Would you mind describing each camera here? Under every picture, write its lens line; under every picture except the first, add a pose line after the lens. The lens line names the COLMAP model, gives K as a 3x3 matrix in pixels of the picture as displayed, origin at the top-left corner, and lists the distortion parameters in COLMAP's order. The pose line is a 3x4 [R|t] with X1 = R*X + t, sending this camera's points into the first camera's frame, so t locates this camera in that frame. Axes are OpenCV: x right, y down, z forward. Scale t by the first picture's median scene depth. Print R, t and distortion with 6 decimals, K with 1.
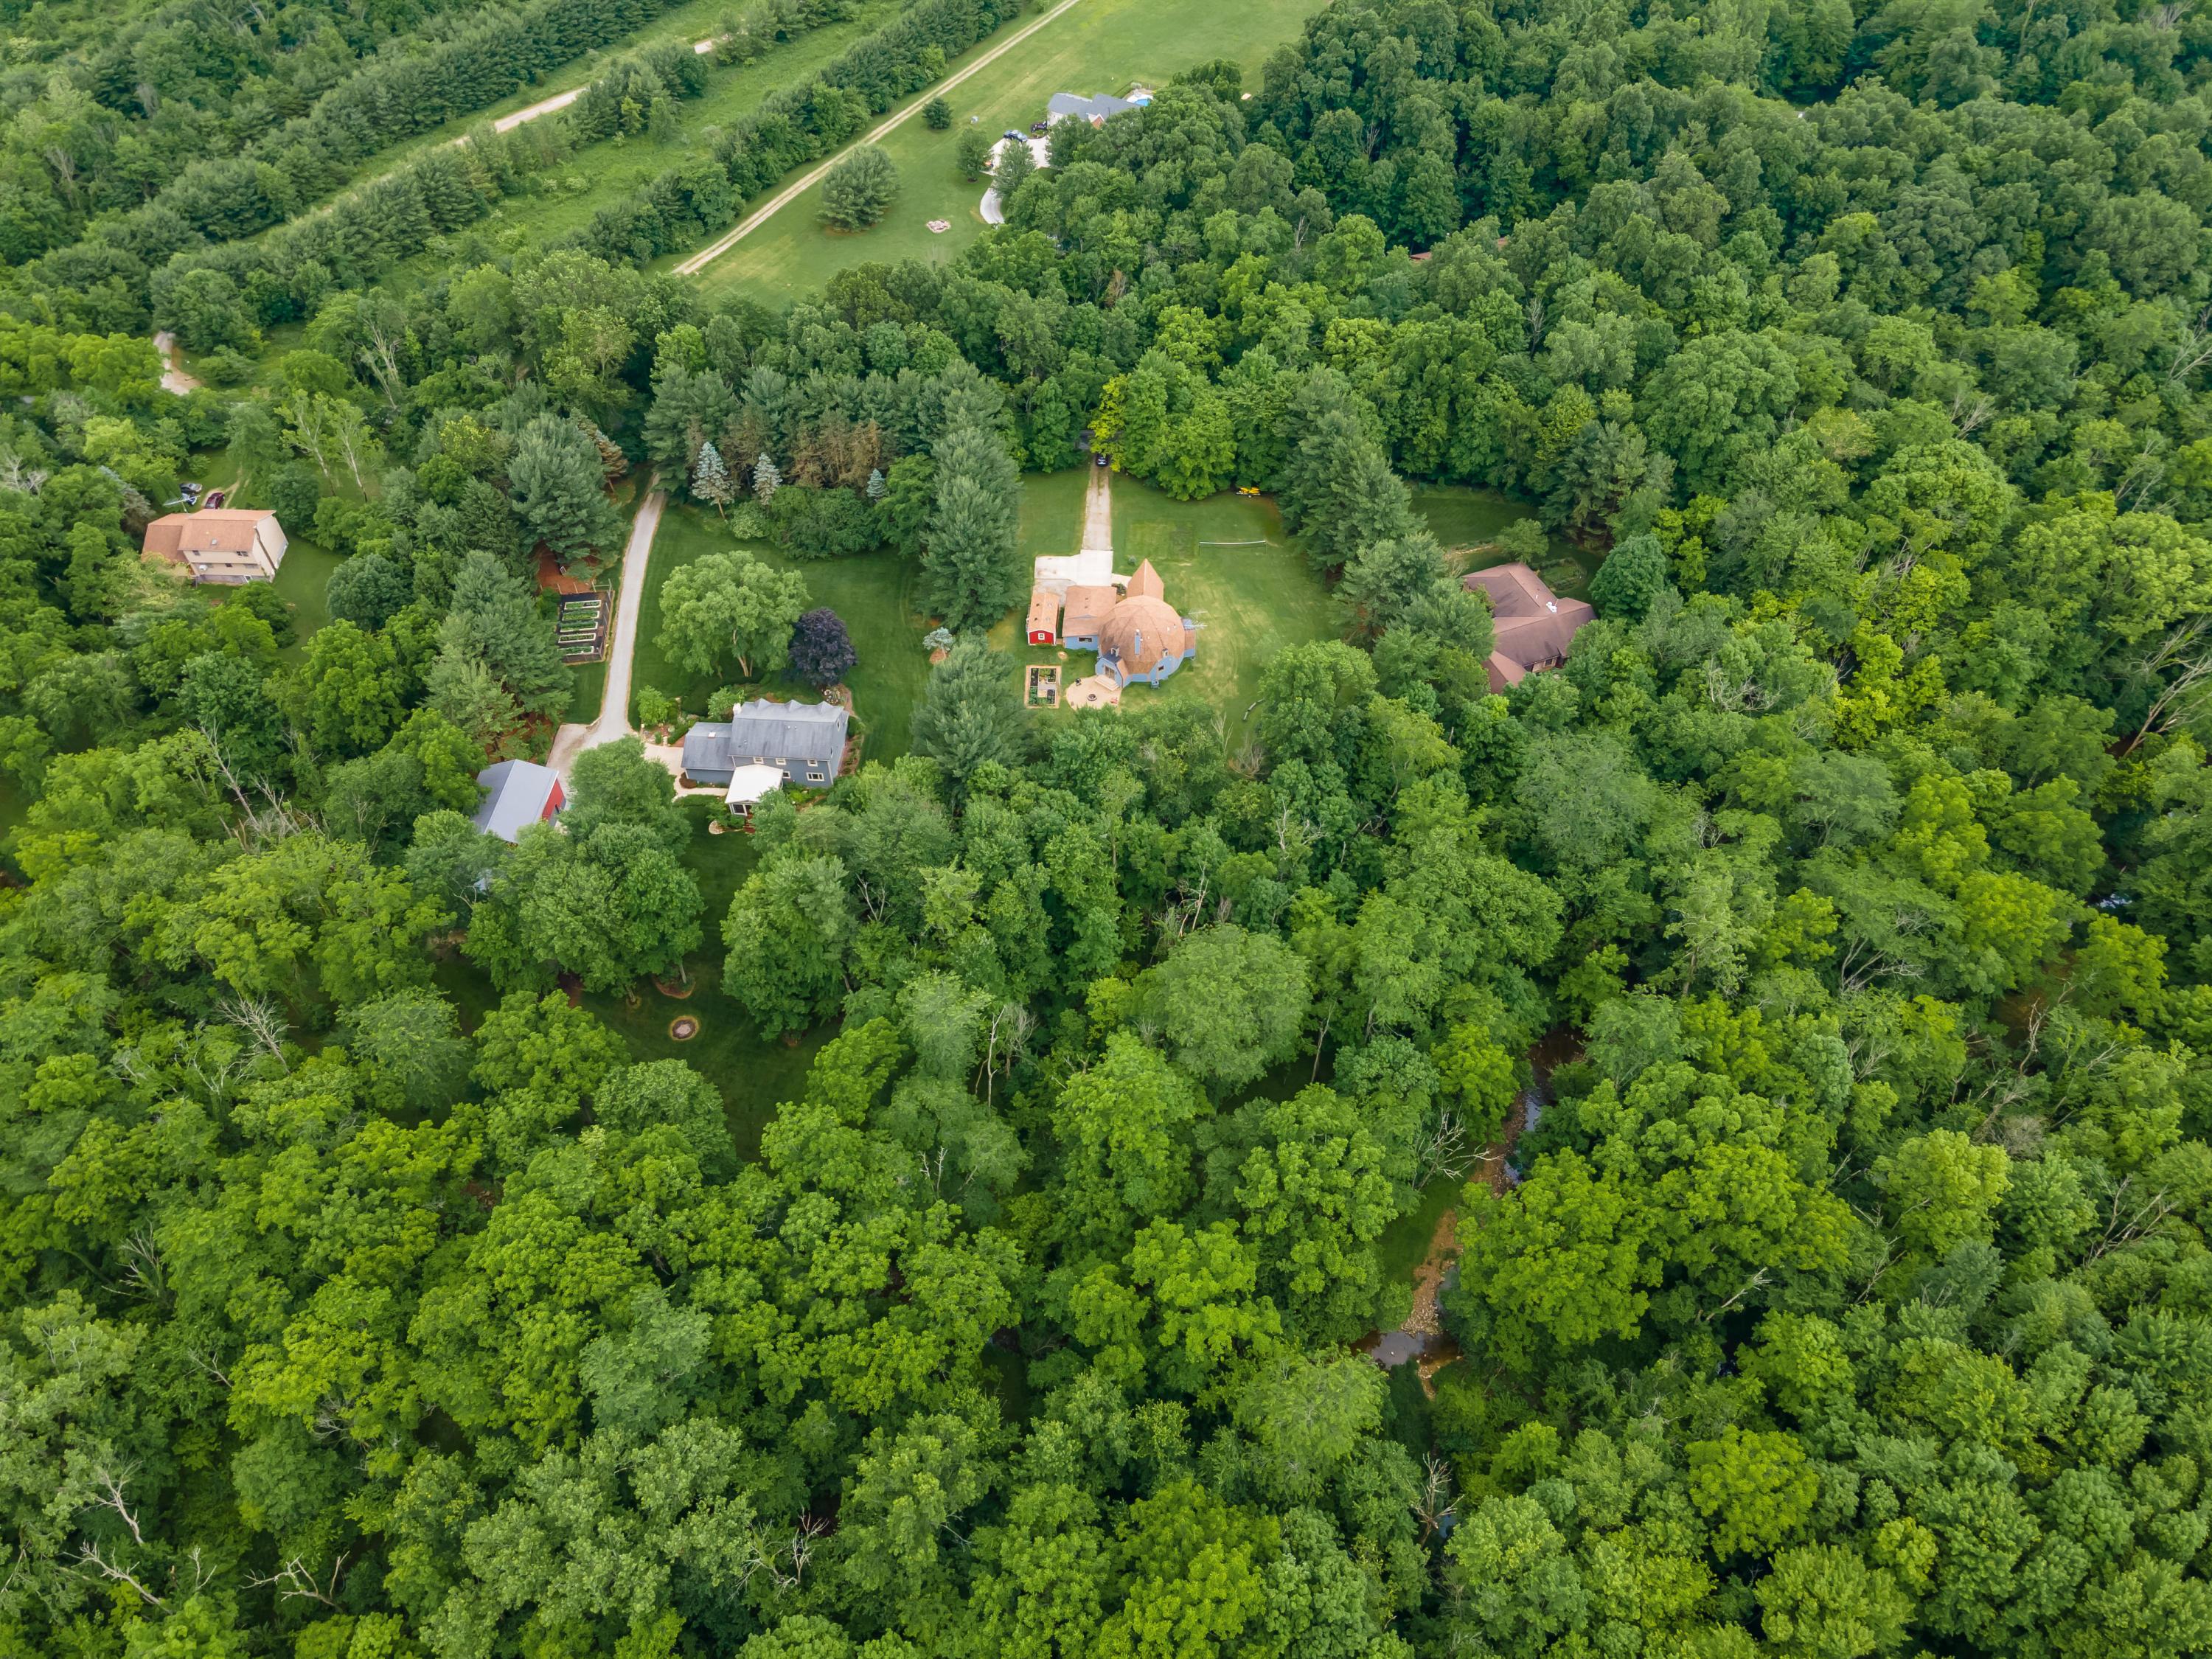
lens RADIAL K [[1633.2, 0, 1092.5], [0, 1633.2, 808.4], [0, 0, 1]] dist [0.027447, 0.024612]
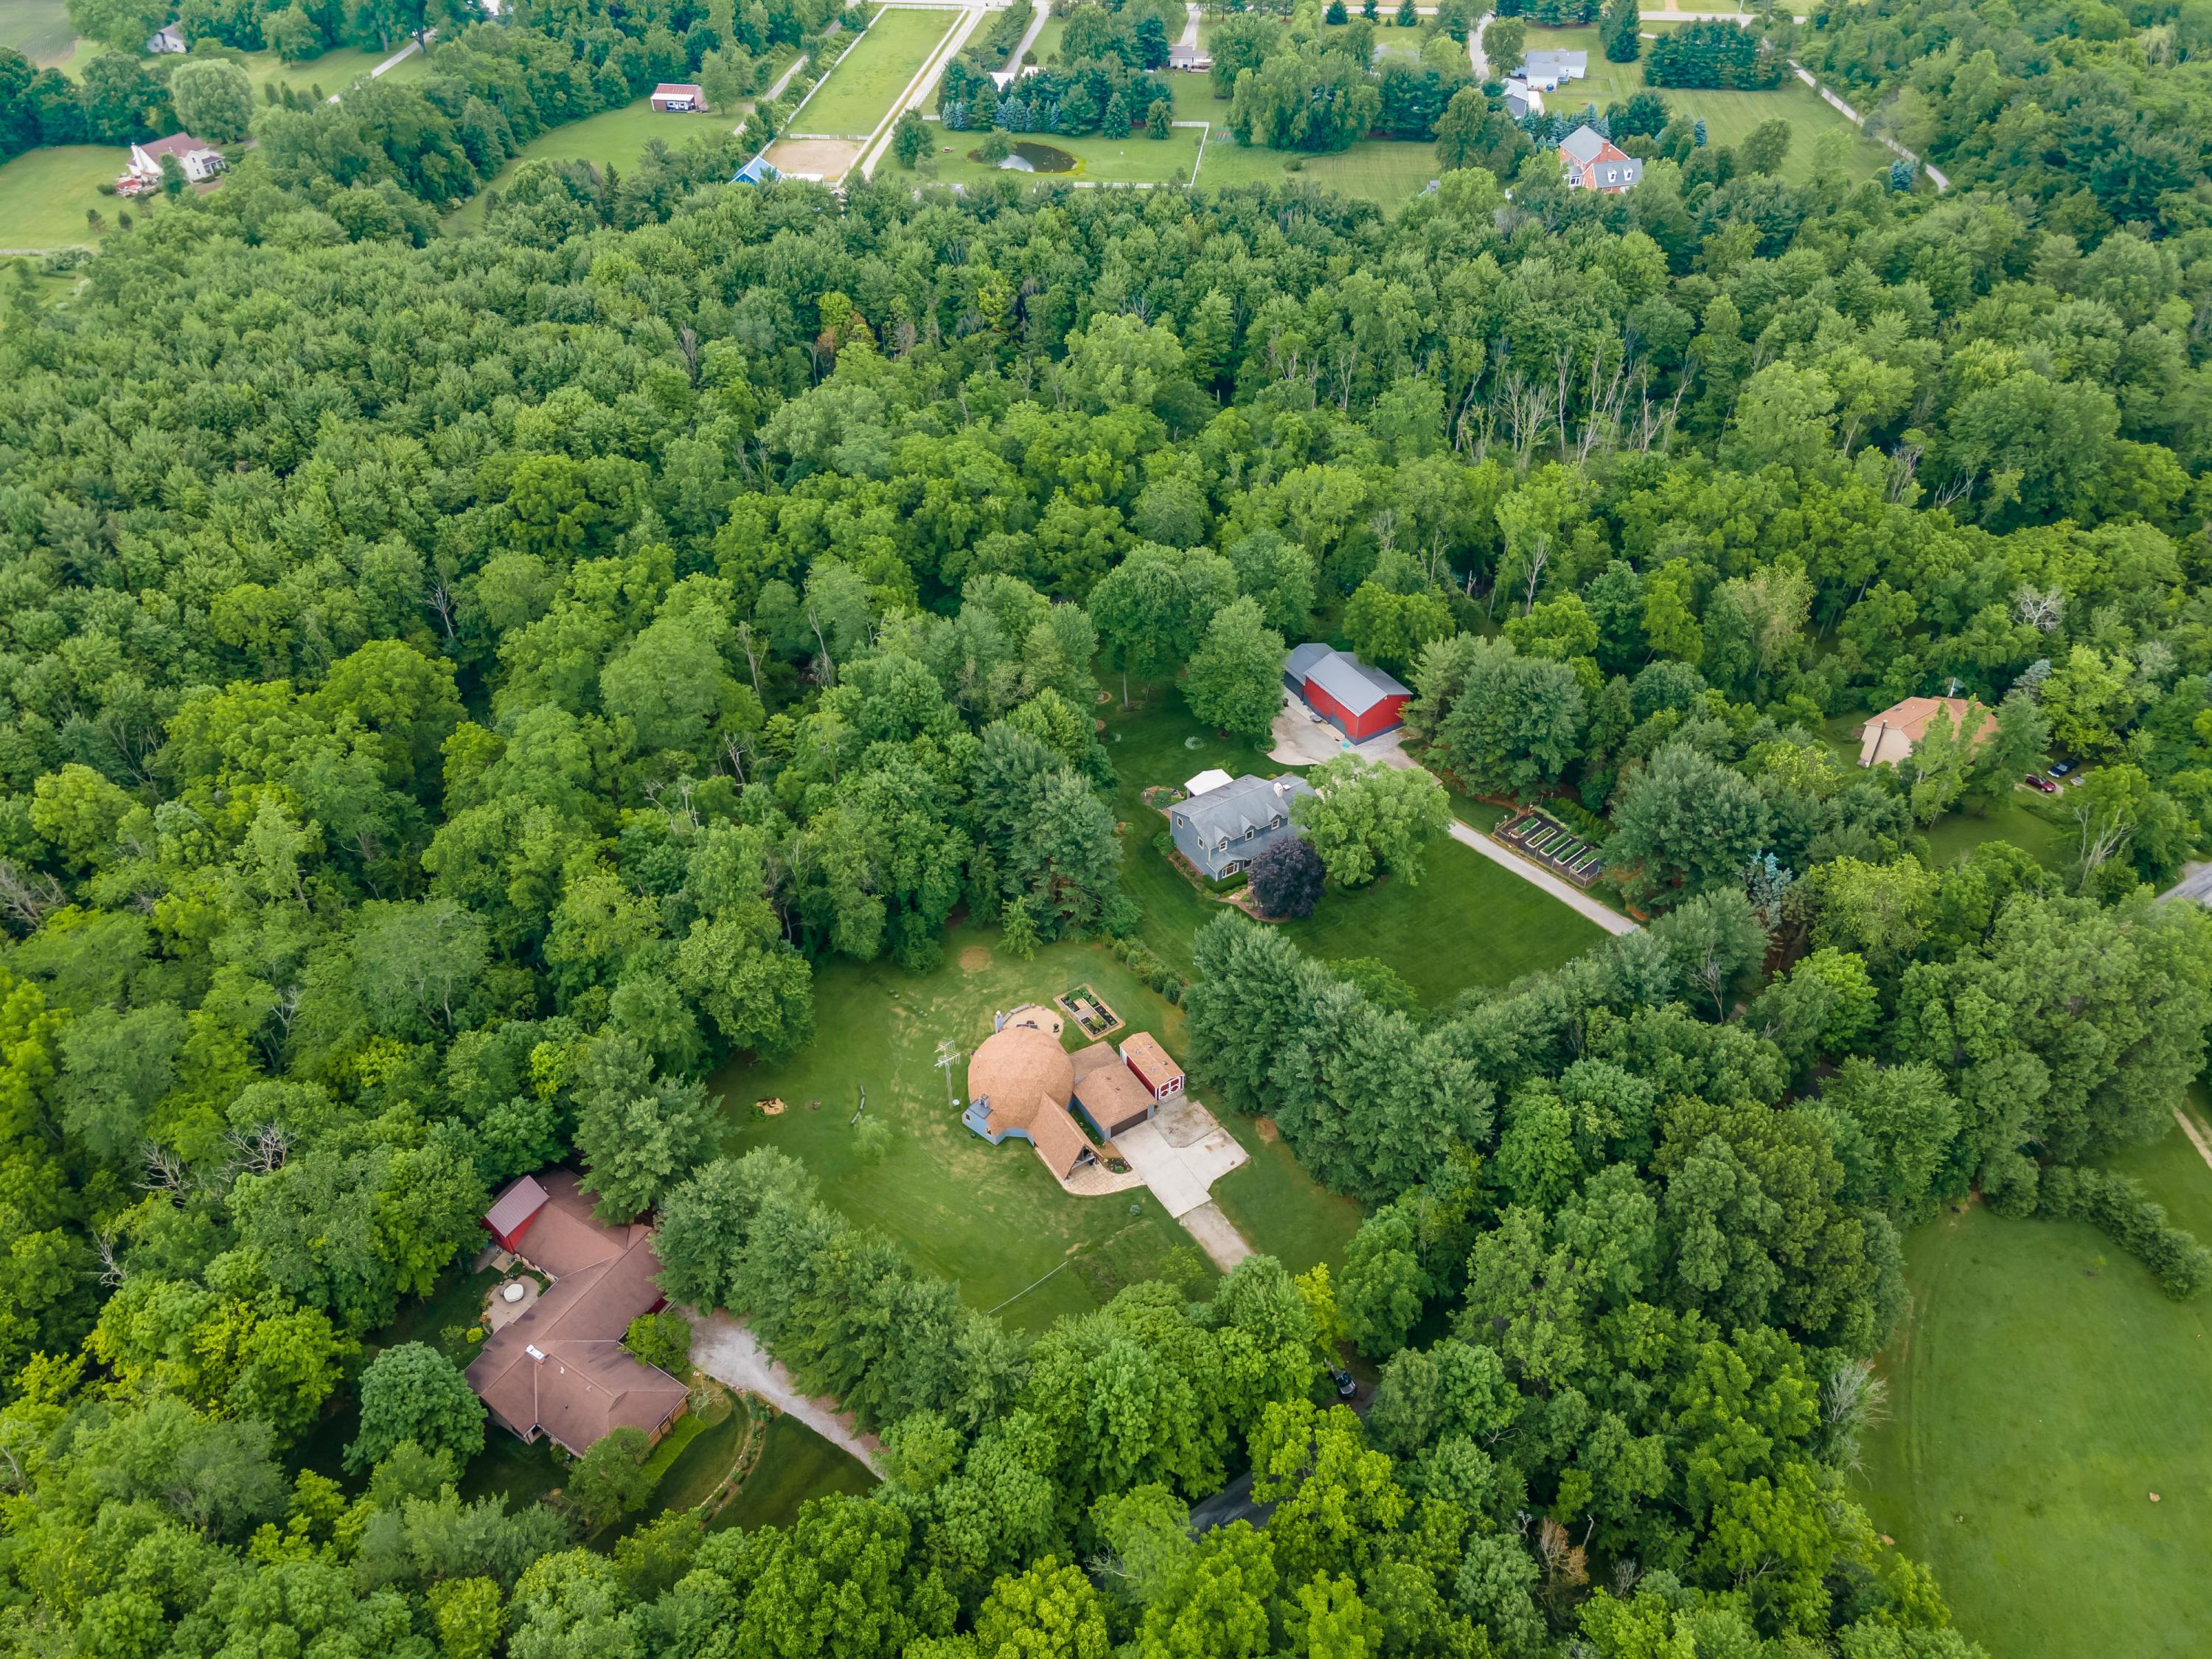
lens RADIAL K [[1633.2, 0, 1089.3], [0, 1633.2, 819.3], [0, 0, 1]] dist [0.027447, 0.024612]
pose [[-0.814848, 0.393124, -0.426000, 0.274932], [-0.407590, 0.133989, 0.903282, -0.802420], [0.412181, 0.909670, 0.051053, 0.794023]]
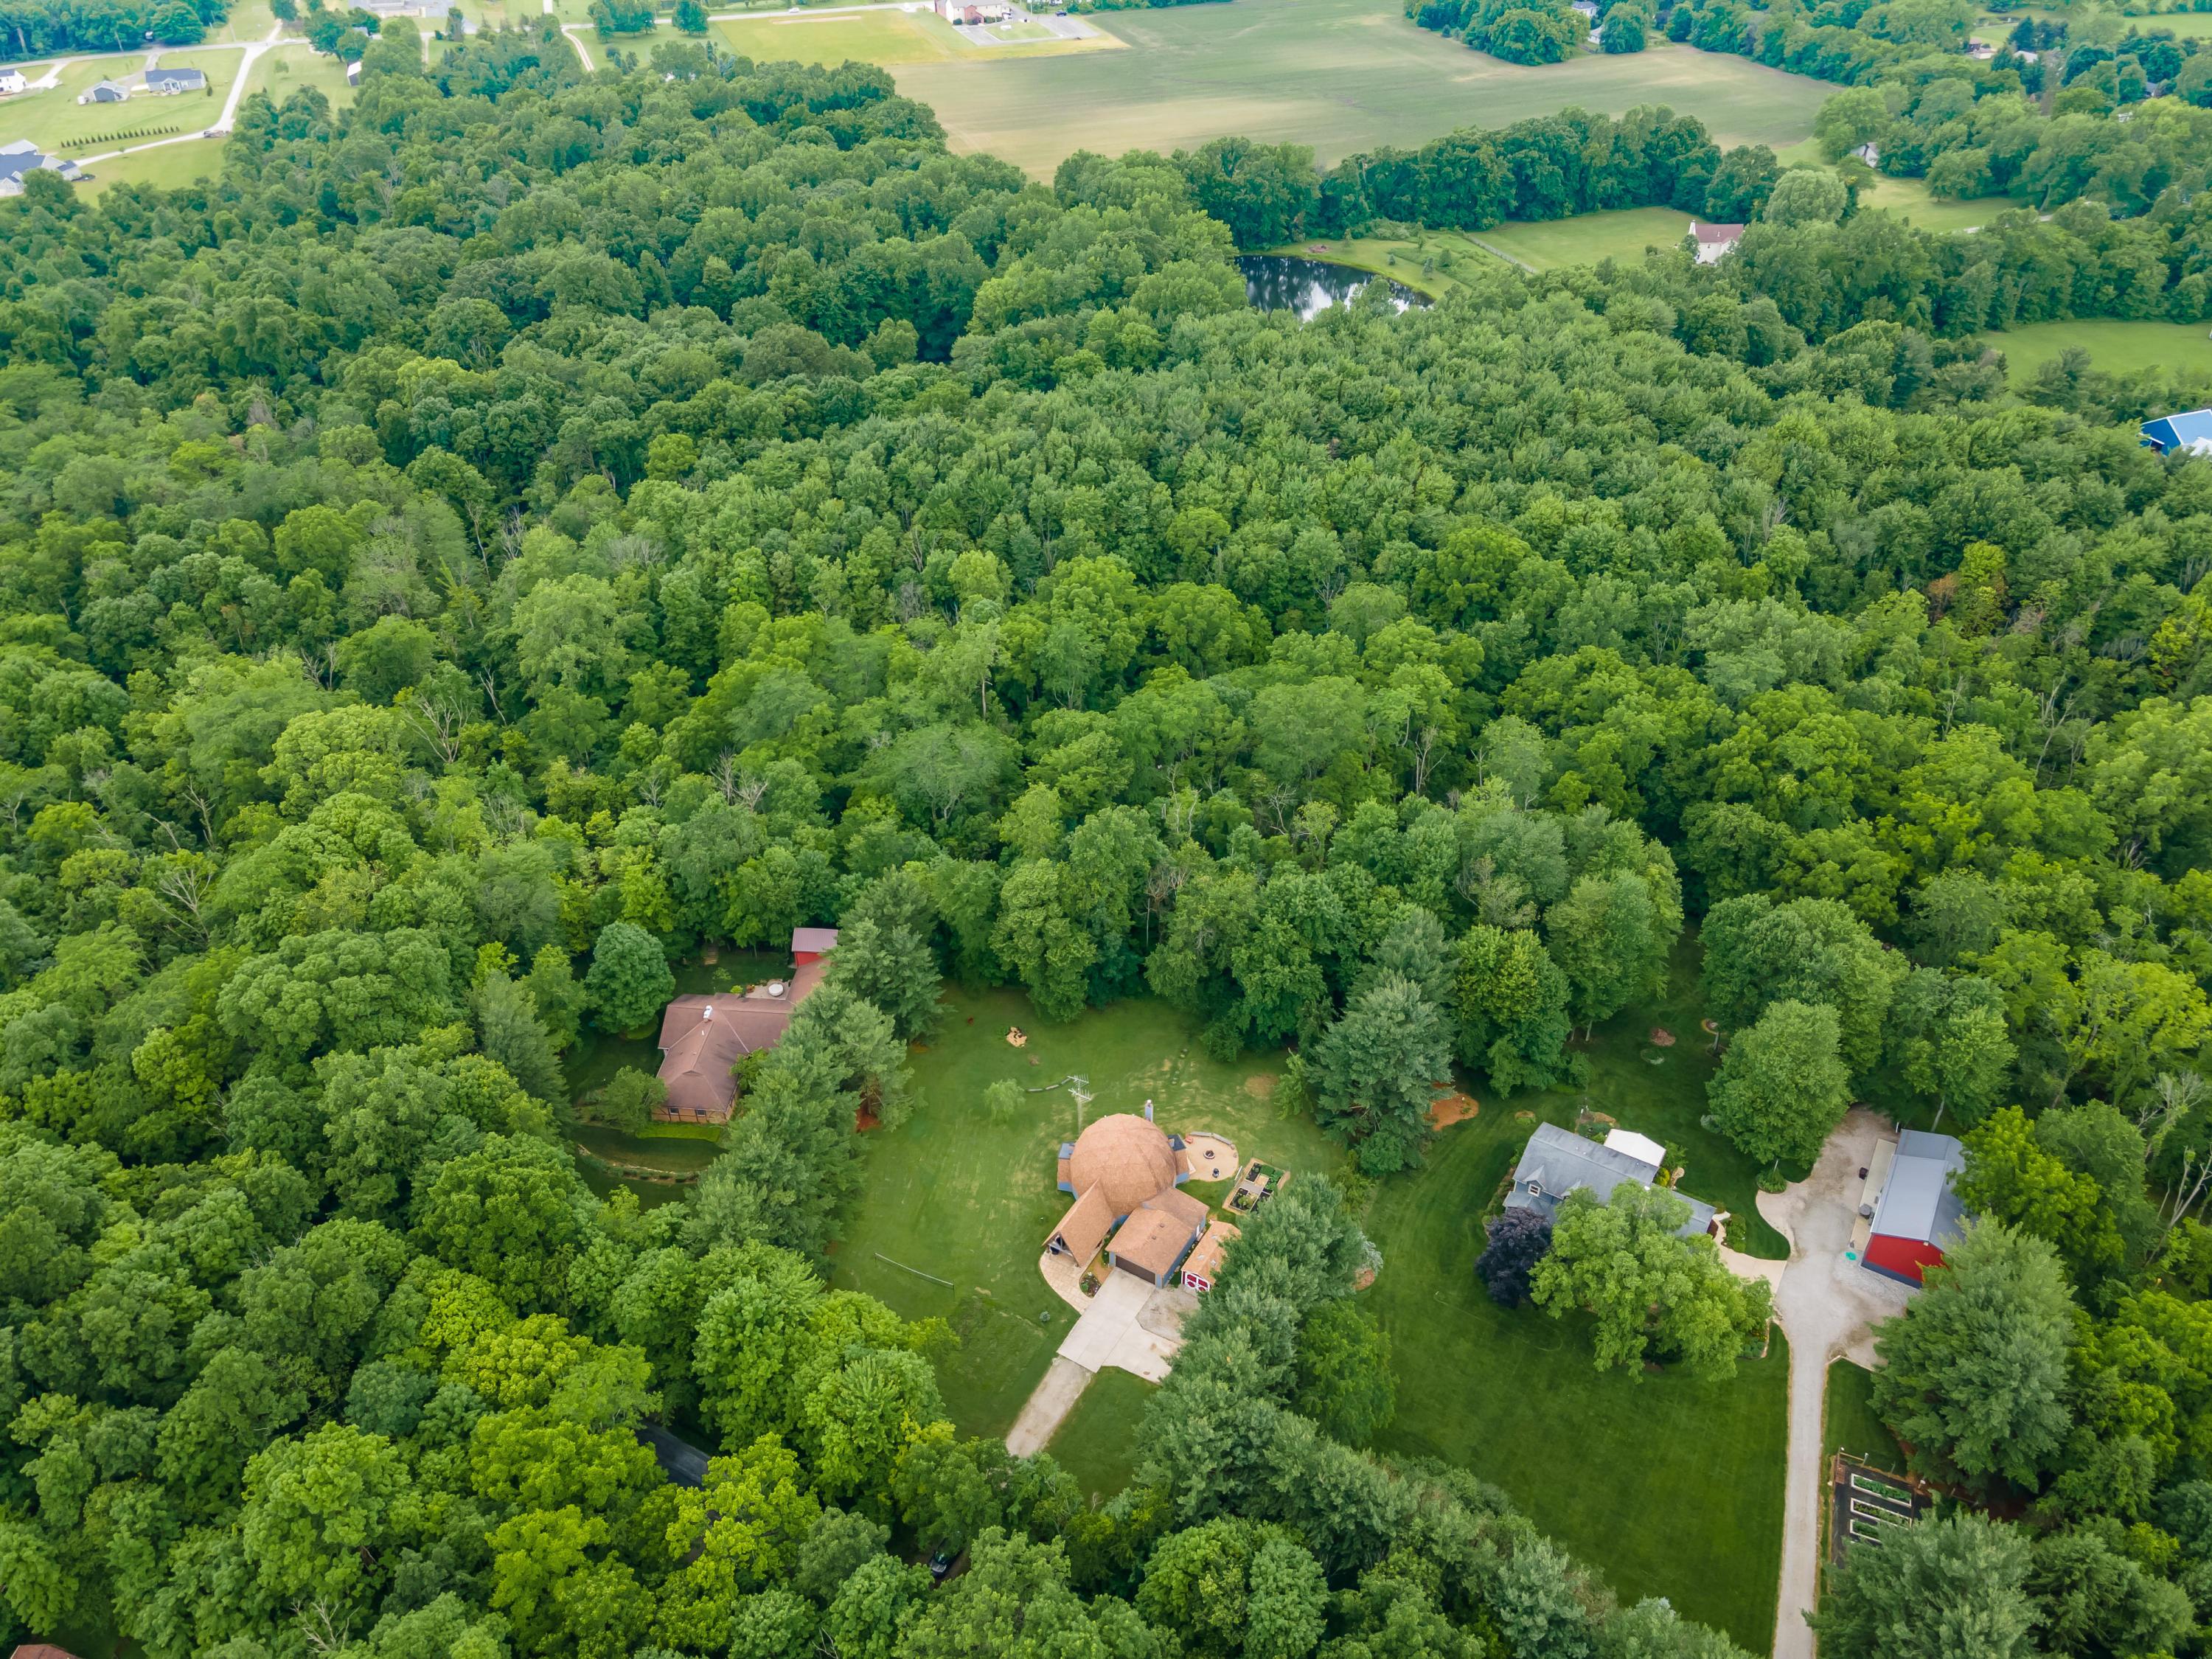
lens RADIAL K [[1633.2, 0, 1086.4], [0, 1633.2, 808.3], [0, 0, 1]] dist [0.027447, 0.024612]
pose [[-0.885231, -0.247151, 0.394058, -0.214367], [0.359443, 0.174245, 0.916755, -0.827006], [-0.295240, 0.953182, -0.065410, 0.824178]]
